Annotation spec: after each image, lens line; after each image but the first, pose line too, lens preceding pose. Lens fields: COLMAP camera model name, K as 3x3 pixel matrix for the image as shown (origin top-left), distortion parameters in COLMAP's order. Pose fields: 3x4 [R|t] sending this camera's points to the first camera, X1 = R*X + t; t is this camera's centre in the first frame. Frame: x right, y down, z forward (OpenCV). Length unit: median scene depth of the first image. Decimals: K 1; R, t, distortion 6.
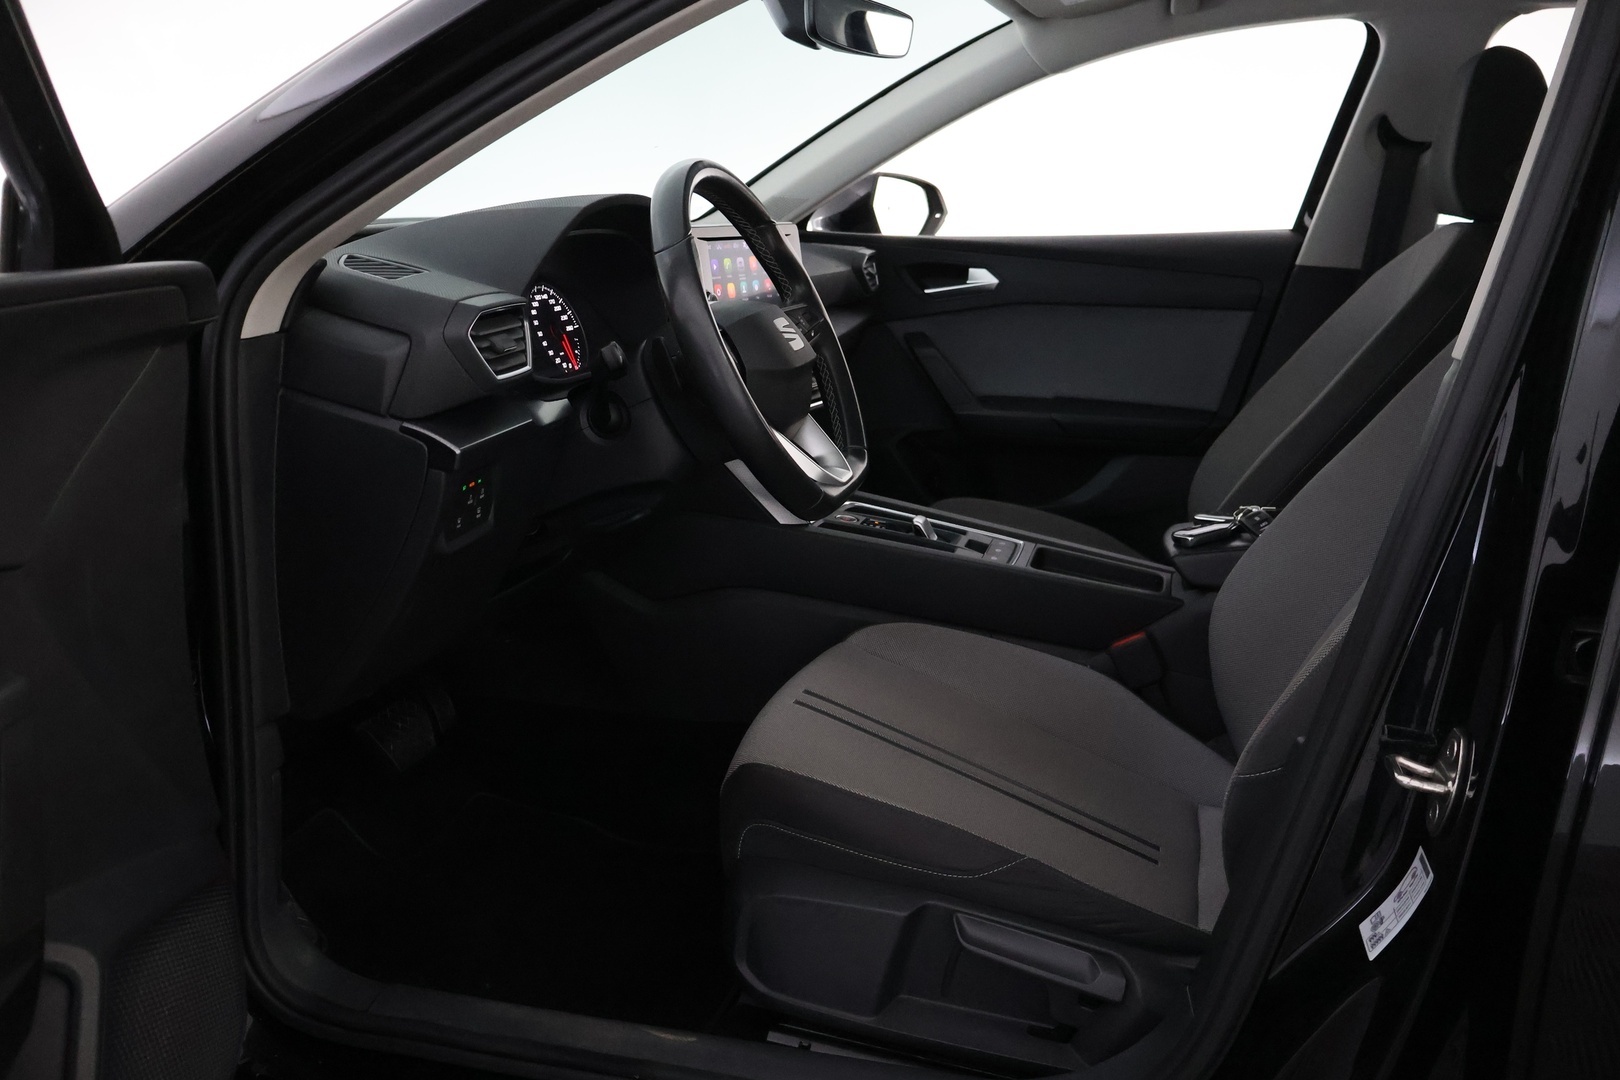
lens RADIAL K [[1345.8, 0, 810.0], [0, 1345.8, 540.0], [0, 0, 1]] dist [-0.005286, -0.004344]
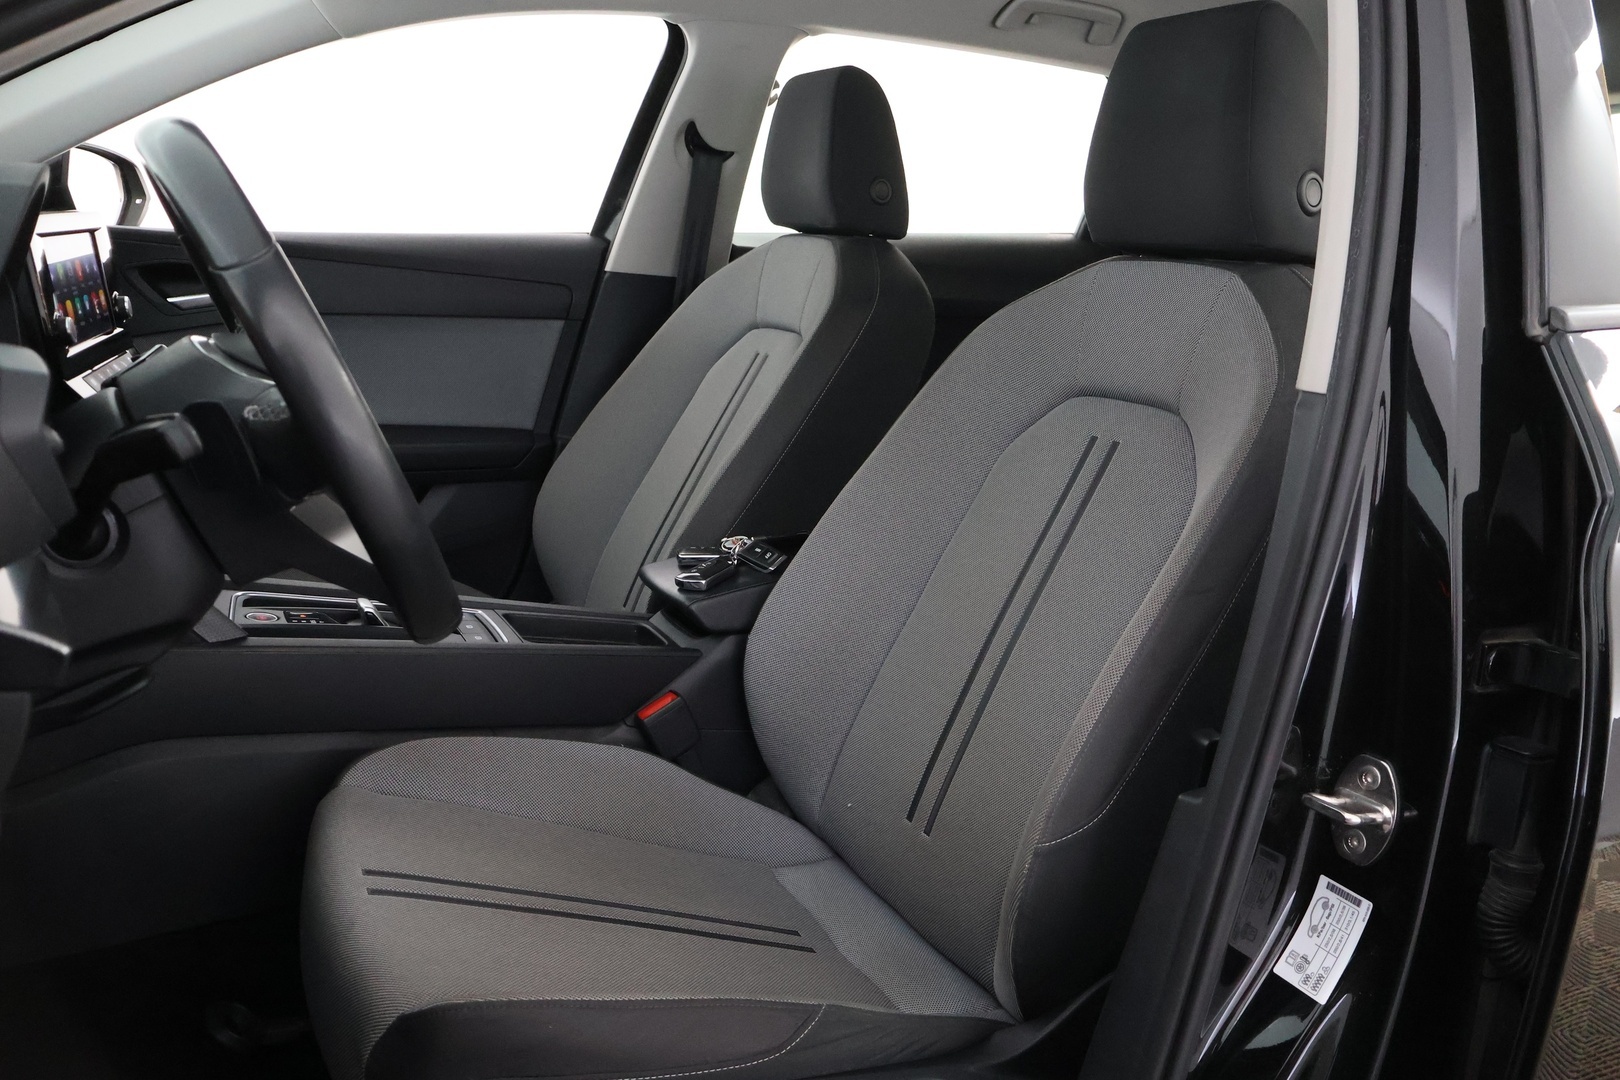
lens RADIAL K [[1345.8, 0, 810.0], [0, 1345.8, 540.0], [0, 0, 1]] dist [-0.005286, -0.004344]
pose [[0.735503, -0.124386, 0.666006, -0.205626], [0.119032, 0.991436, 0.053712, -0.053515], [-0.666984, 0.039771, 0.744010, 0.215958]]
